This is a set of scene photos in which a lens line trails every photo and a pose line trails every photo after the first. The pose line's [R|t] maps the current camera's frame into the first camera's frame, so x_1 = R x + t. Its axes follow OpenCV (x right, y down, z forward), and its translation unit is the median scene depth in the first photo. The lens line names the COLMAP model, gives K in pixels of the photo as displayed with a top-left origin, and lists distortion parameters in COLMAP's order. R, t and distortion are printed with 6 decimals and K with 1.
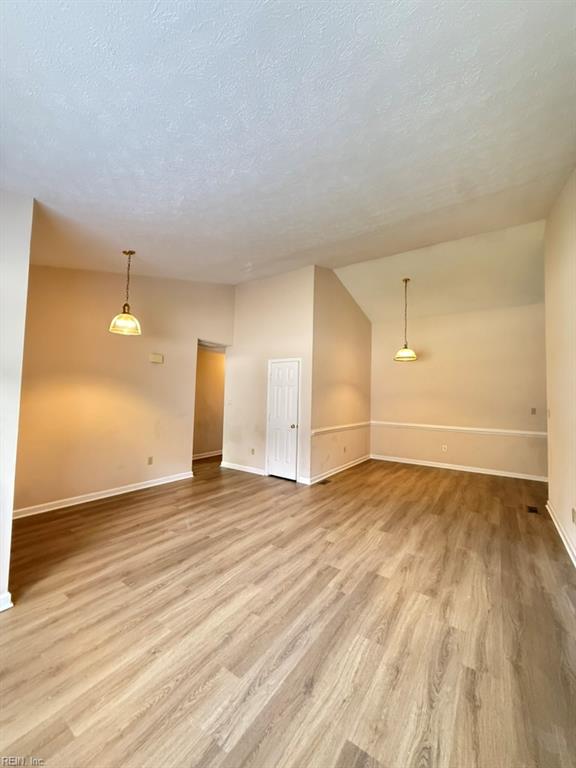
lens RADIAL K [[306.1, 0, 286.9], [0, 306.1, 381.8], [0, 0, 1]] dist [0.000458, -0.000310]
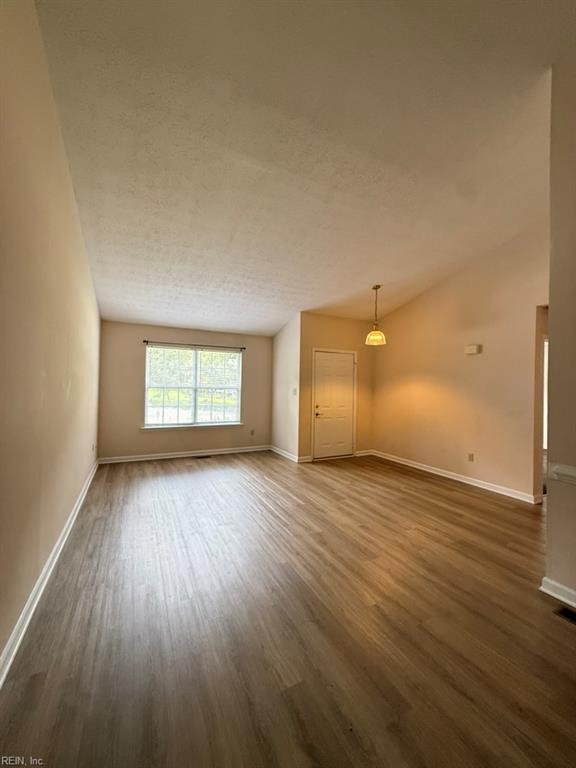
lens RADIAL K [[306.1, 0, 286.9], [0, 306.1, 381.8], [0, 0, 1]] dist [0.000458, -0.000310]
pose [[-0.493309, -0.043680, -0.868757, 0.876676], [0.020778, 0.997862, -0.061970, 0.089699], [0.869606, -0.048622, -0.491347, 1.261692]]
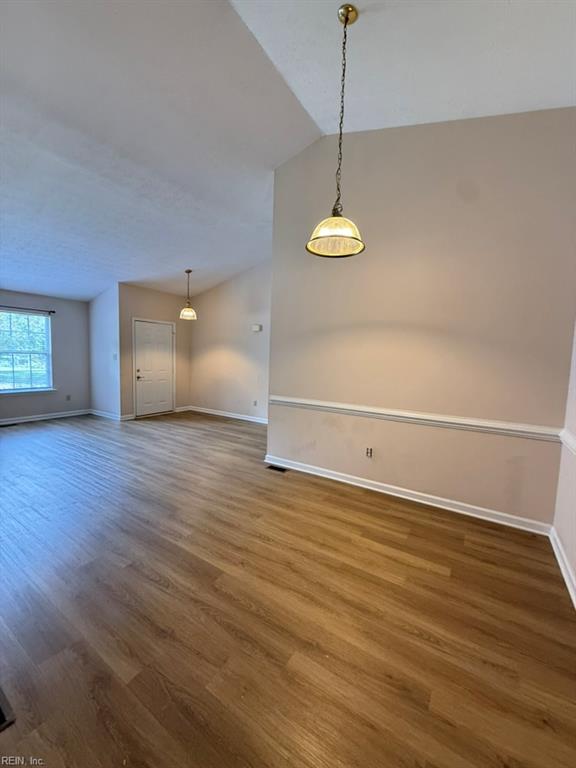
lens RADIAL K [[306.8, 0, 288.0], [0, 306.8, 384.0], [0, 0, 1]] dist [0.001559, 0.000015]
pose [[0.013028, 0.064470, -0.997835, 1.215163], [0.028171, 0.997500, 0.064816, 0.108635], [0.999518, -0.028955, 0.011179, 1.461191]]
